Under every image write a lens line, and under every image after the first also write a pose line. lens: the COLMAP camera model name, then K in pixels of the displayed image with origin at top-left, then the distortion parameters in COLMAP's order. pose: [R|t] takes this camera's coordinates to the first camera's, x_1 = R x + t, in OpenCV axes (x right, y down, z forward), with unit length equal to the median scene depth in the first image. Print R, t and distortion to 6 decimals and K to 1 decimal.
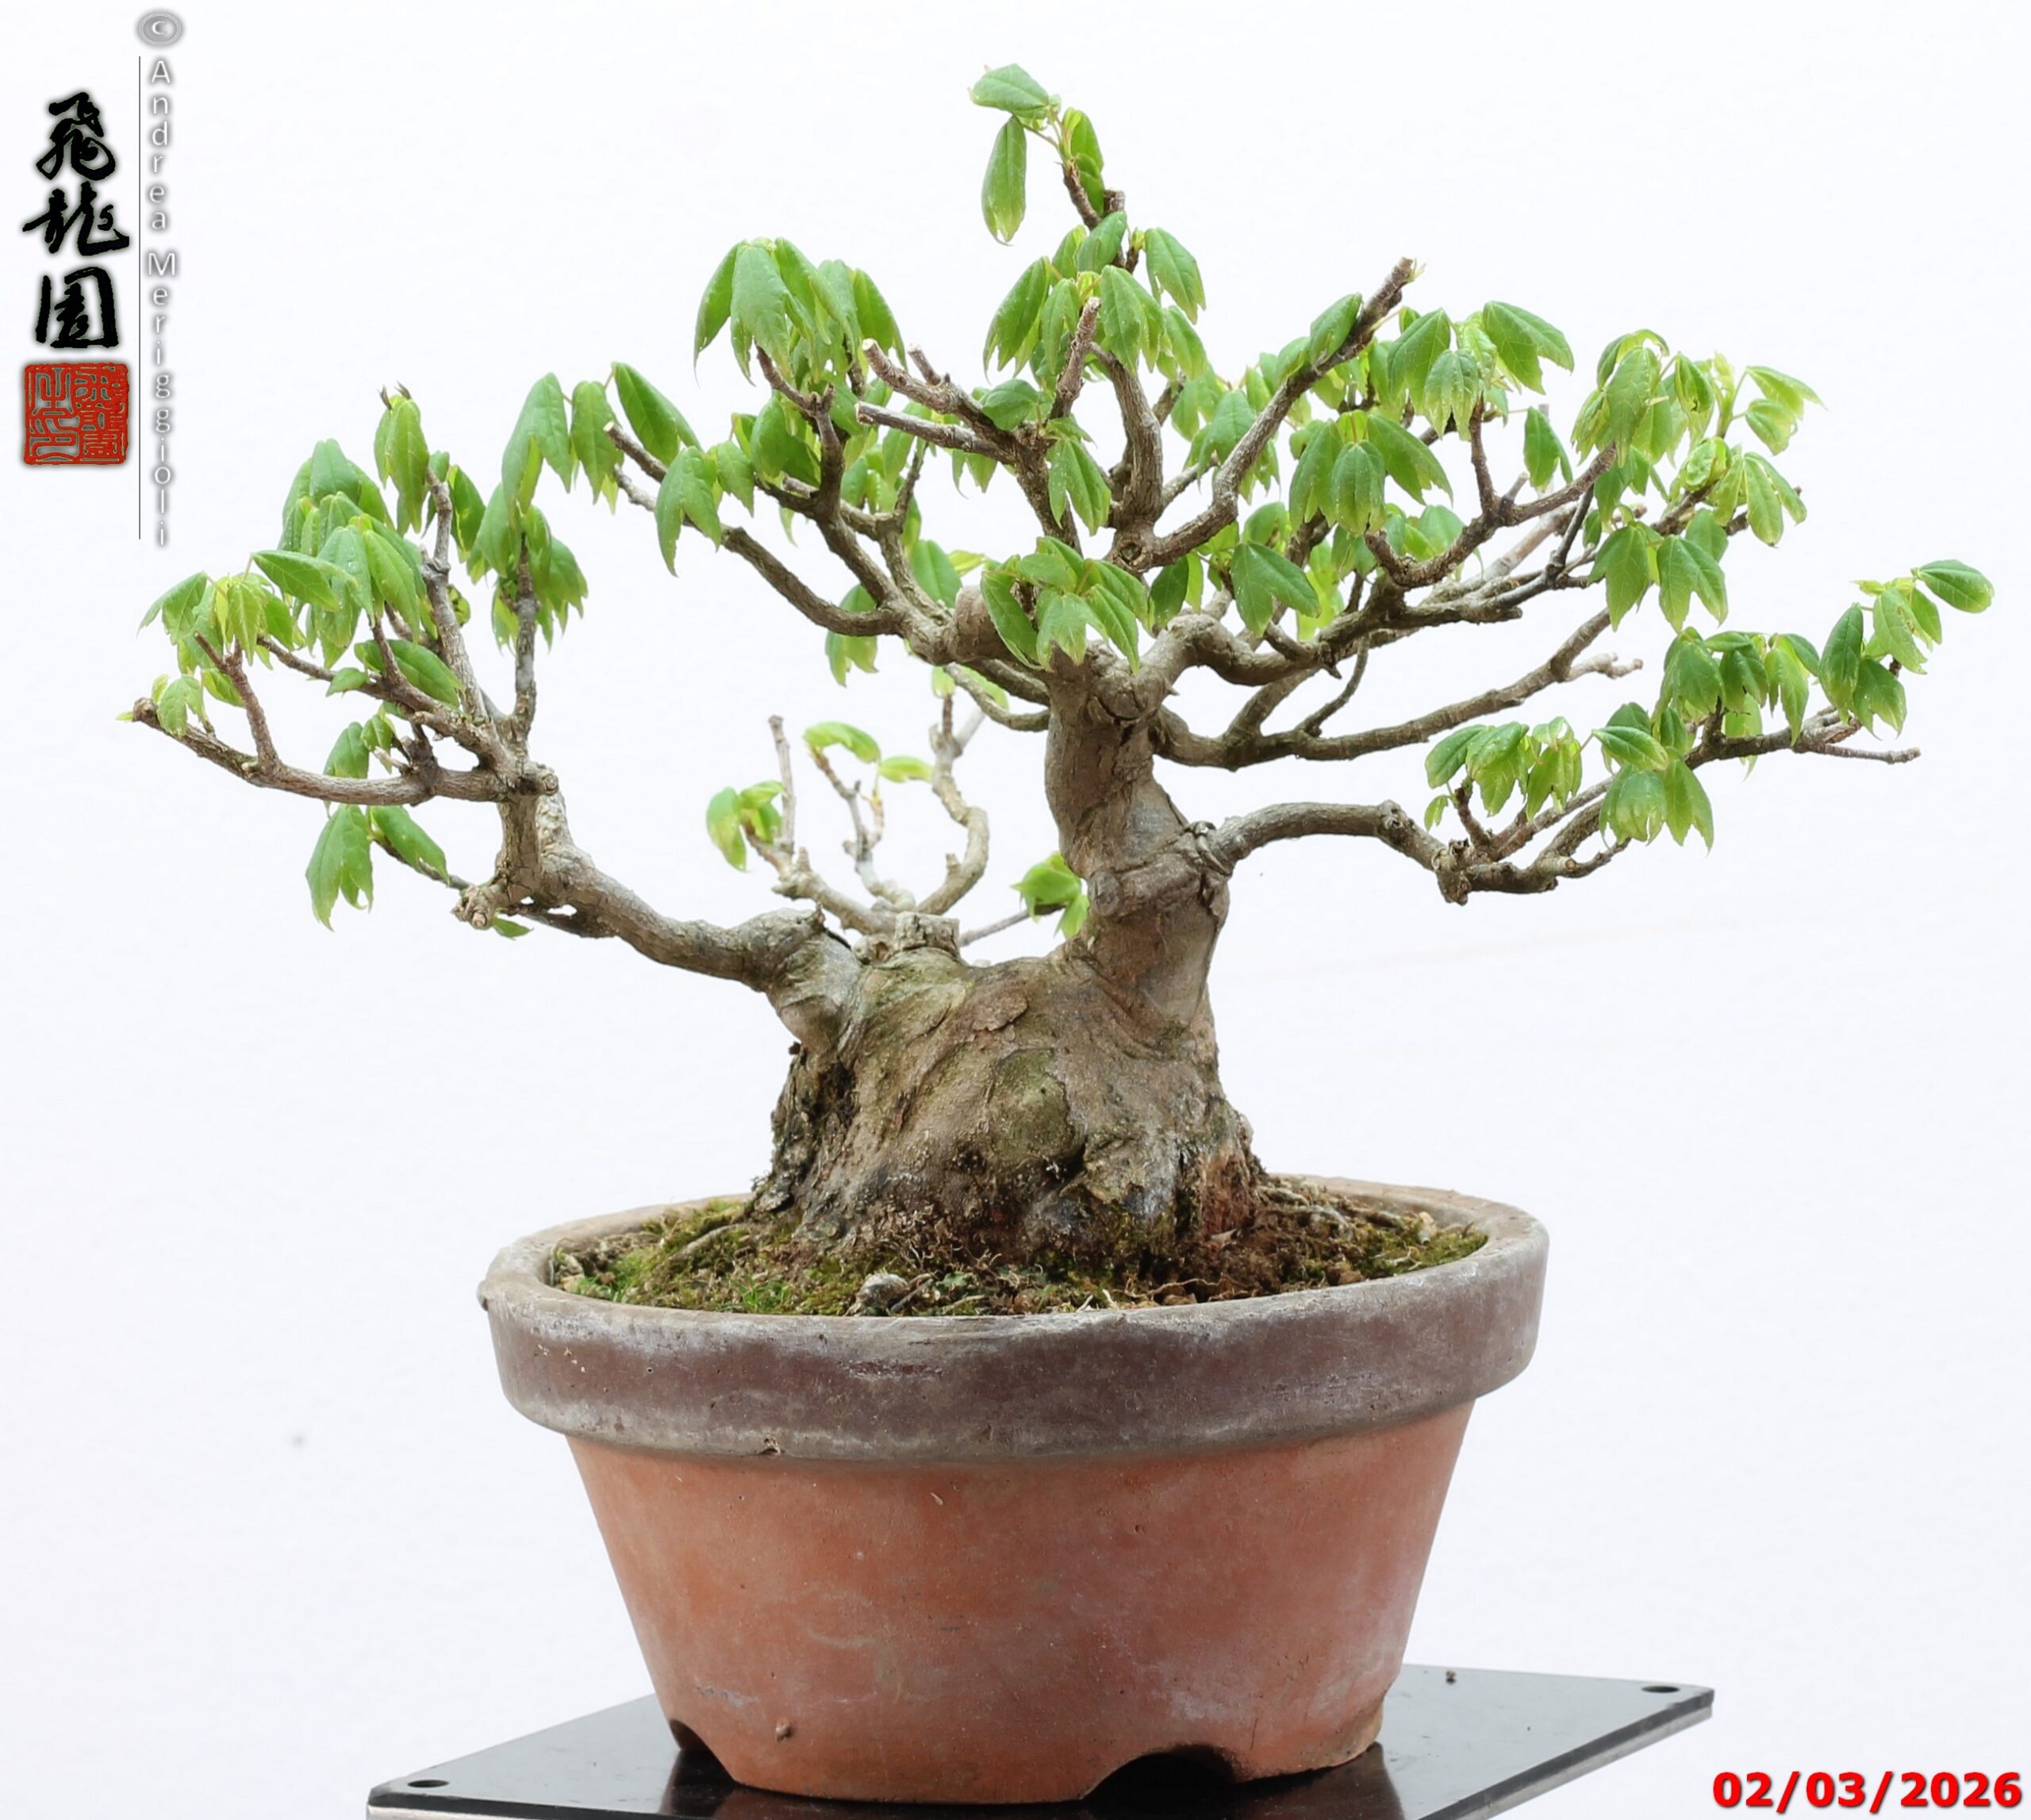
lens RADIAL K [[7611.6, 0, 1006.1], [0, 7611.6, 909.1], [0, 0, 1]] dist [-0.319927, 0.000000]
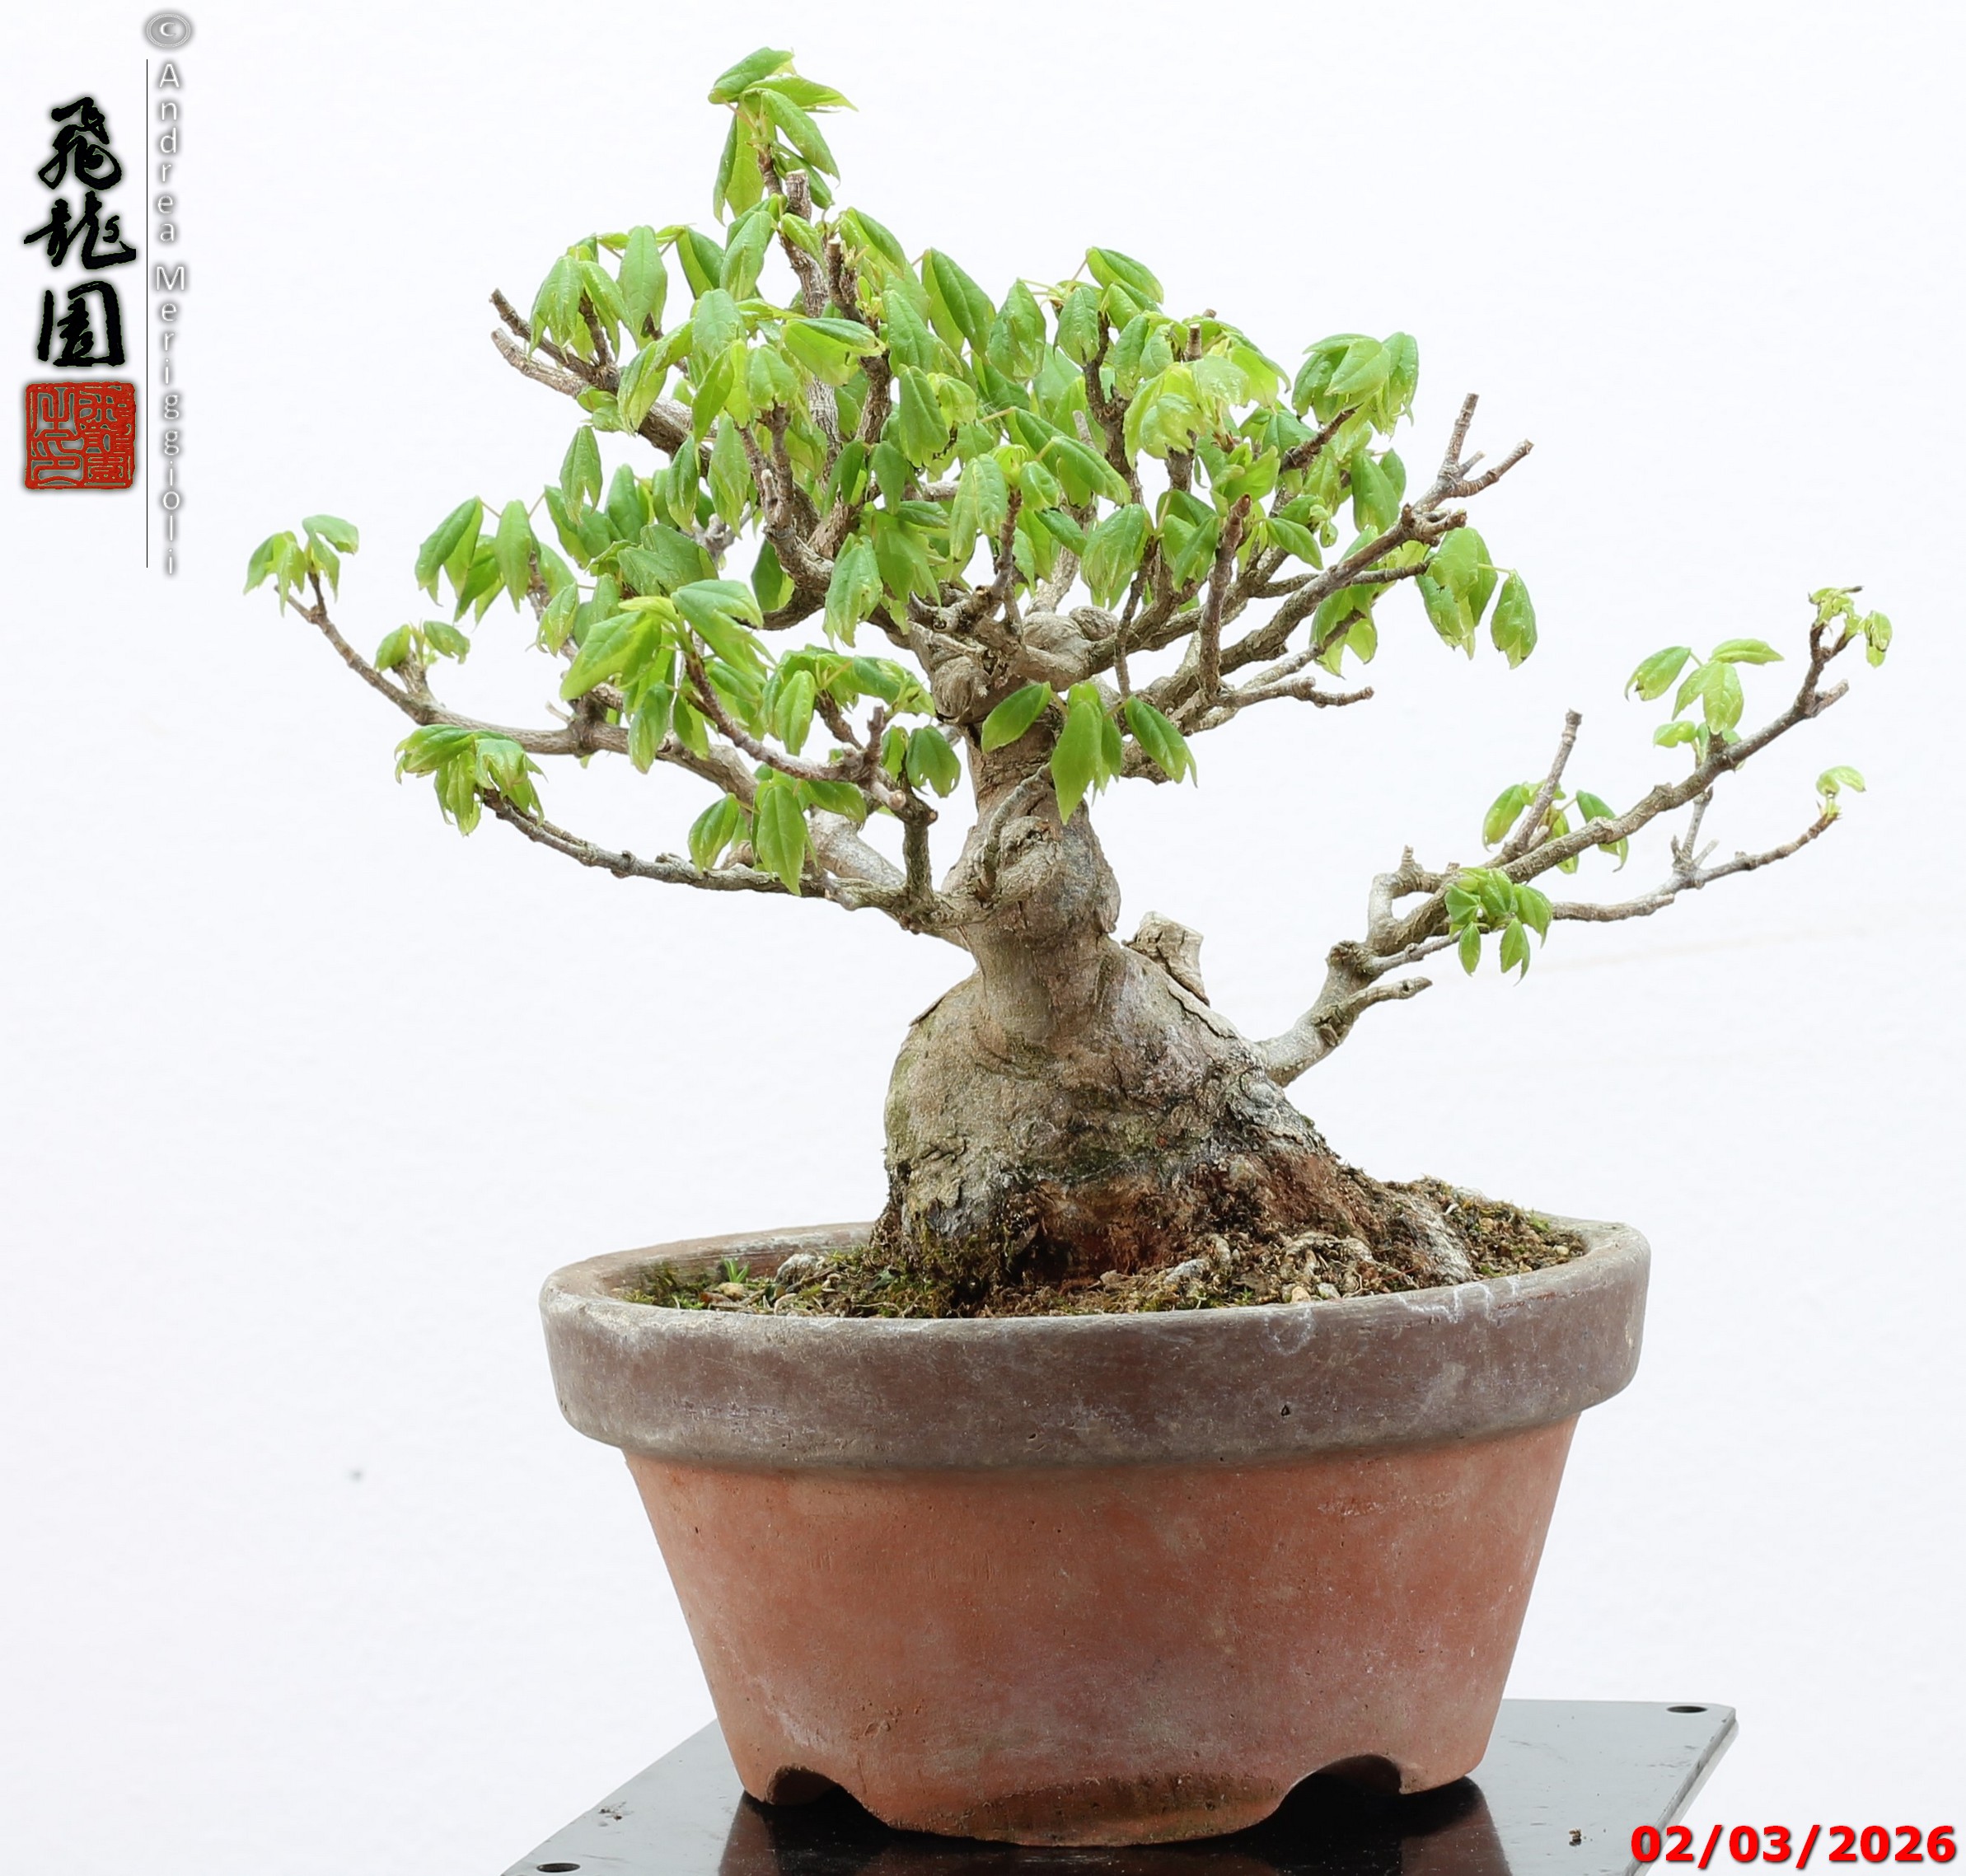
lens RADIAL K [[7824.9, 0, 974.6], [0, 7824.9, 934.7], [0, 0, 1]] dist [-0.258144, 0.000000]
pose [[0.262091, 0.082754, -0.961489, 0.981863], [-0.058582, 0.995843, 0.069742, -0.067630], [0.963264, 0.038047, 0.265849, 0.749050]]
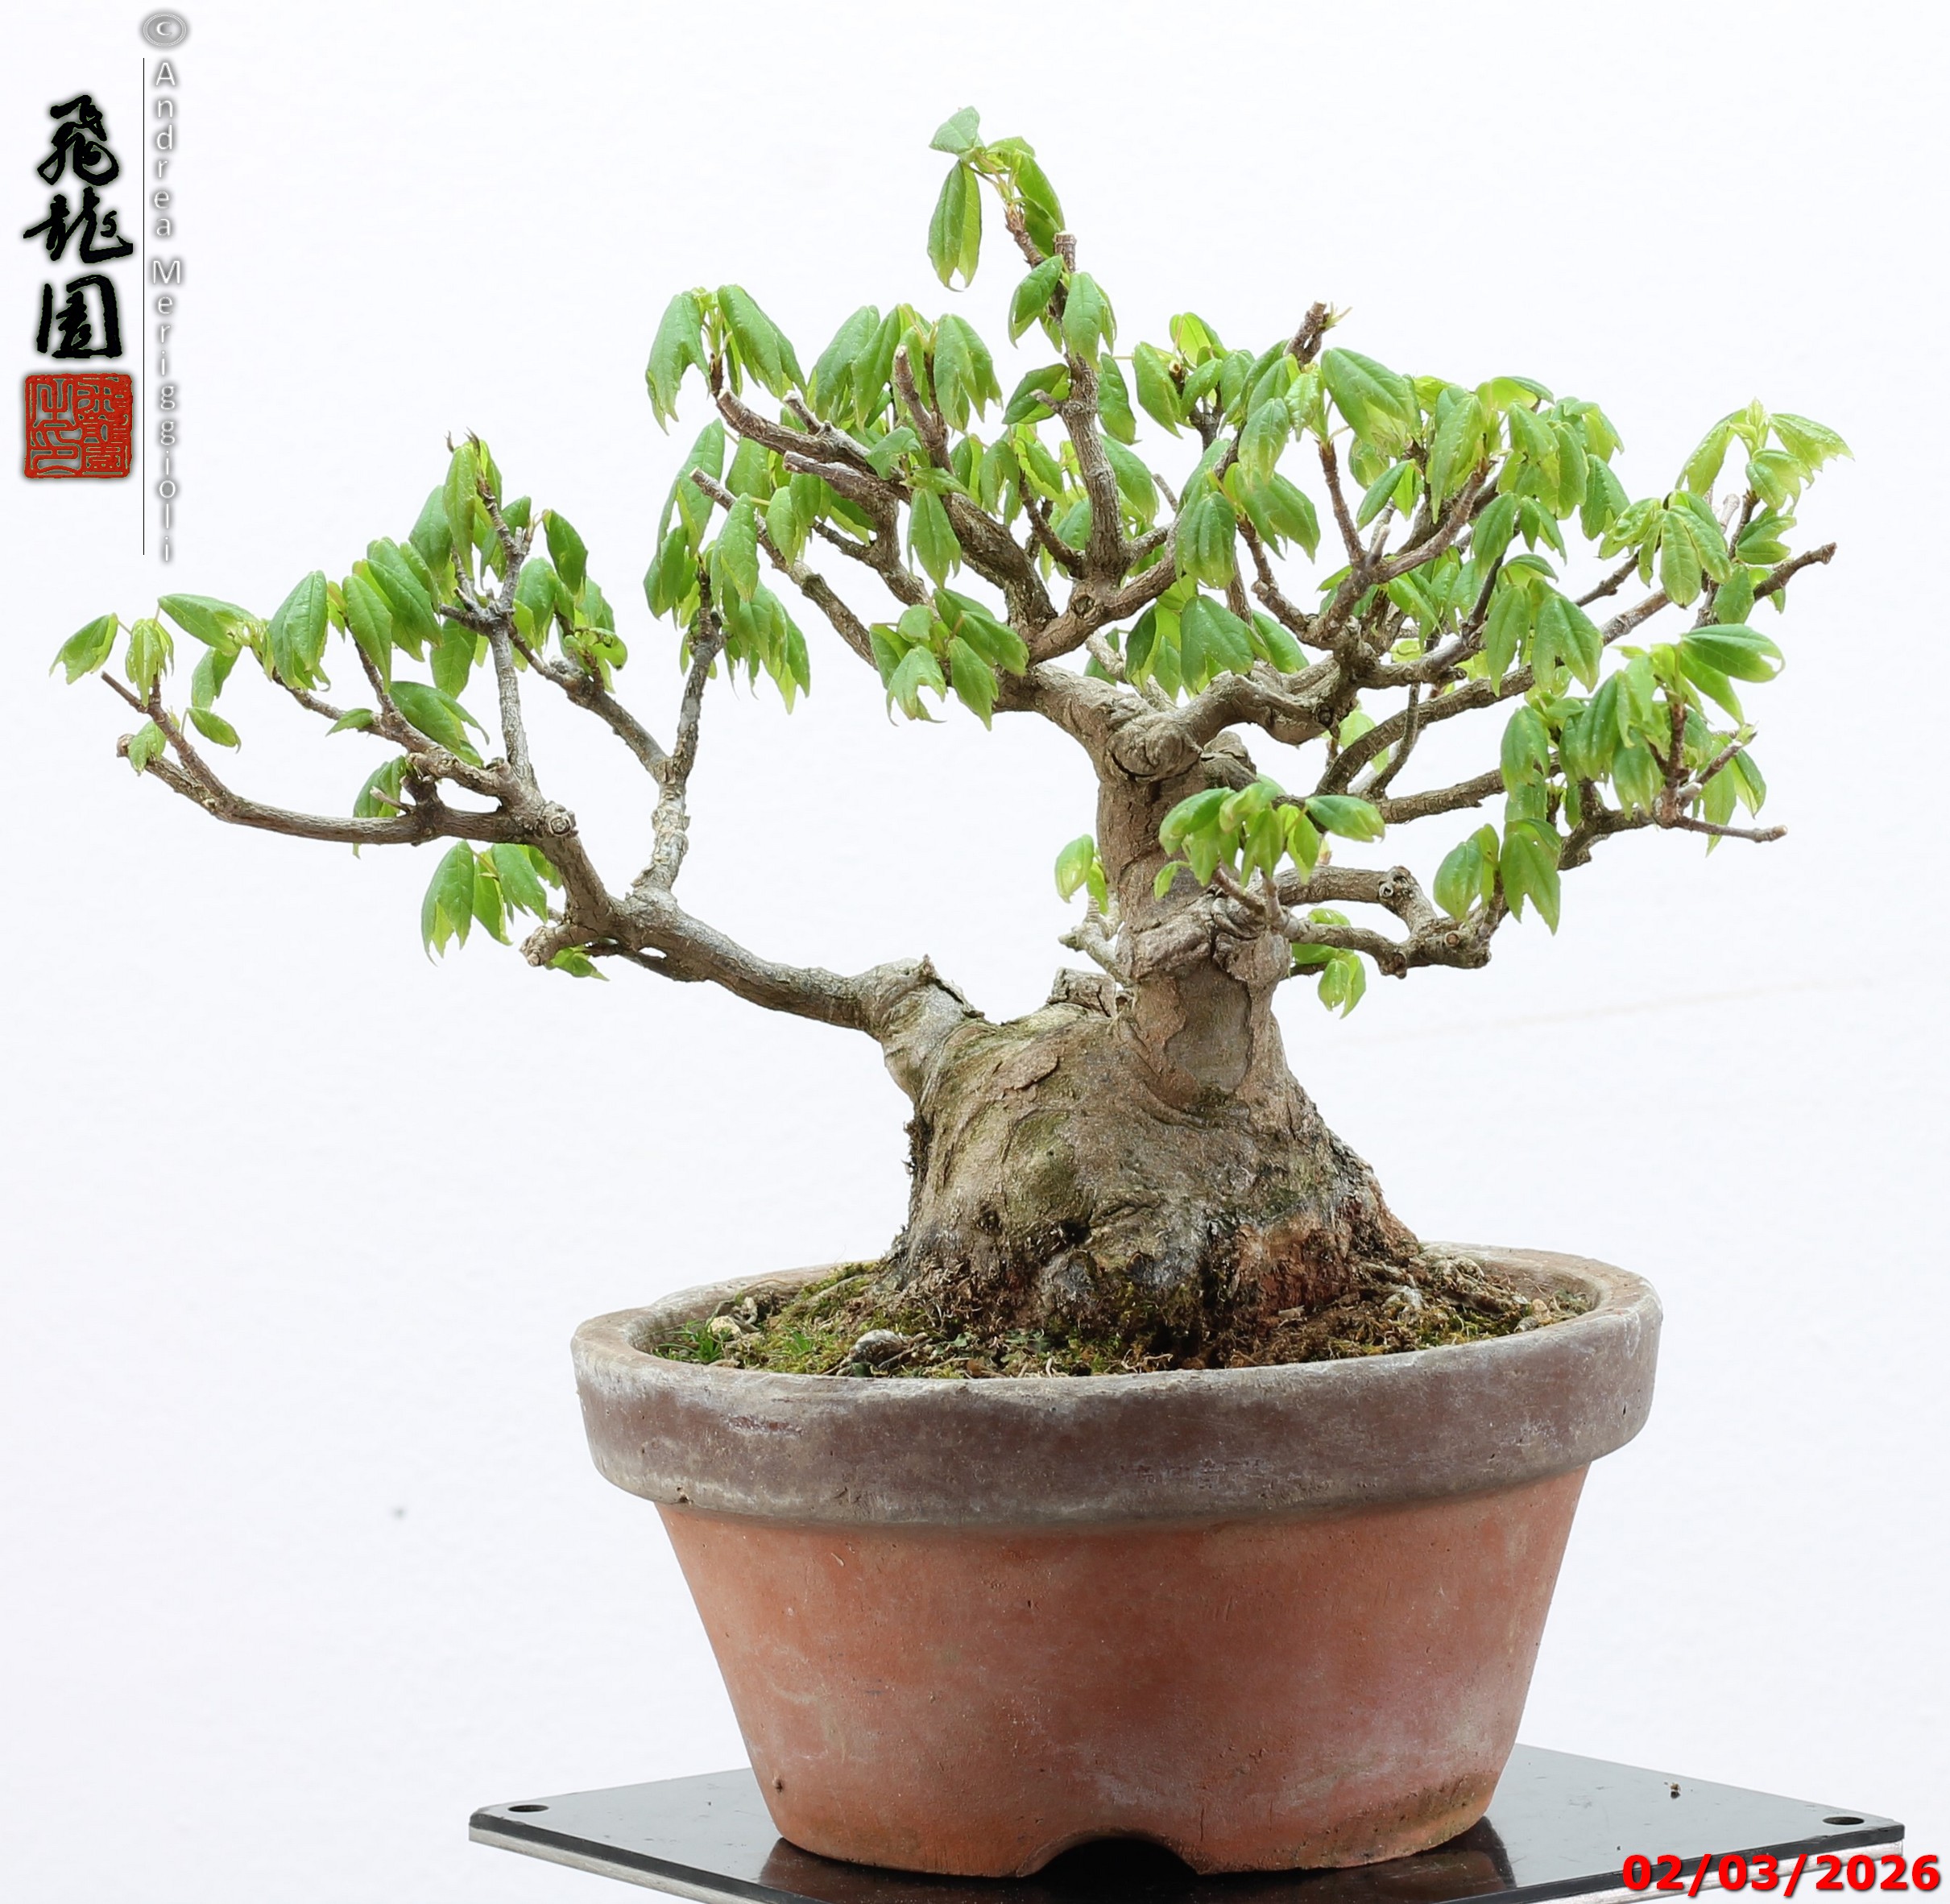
lens RADIAL K [[7812.7, 0, 982.8], [0, 7812.7, 951.3], [0, 0, 1]] dist [-0.318453, 0.000000]
pose [[0.890655, 0.033018, -0.453479, 0.456601], [-0.030739, 0.999451, 0.012397, -0.014426], [0.453640, 0.002898, 0.891180, 0.100933]]
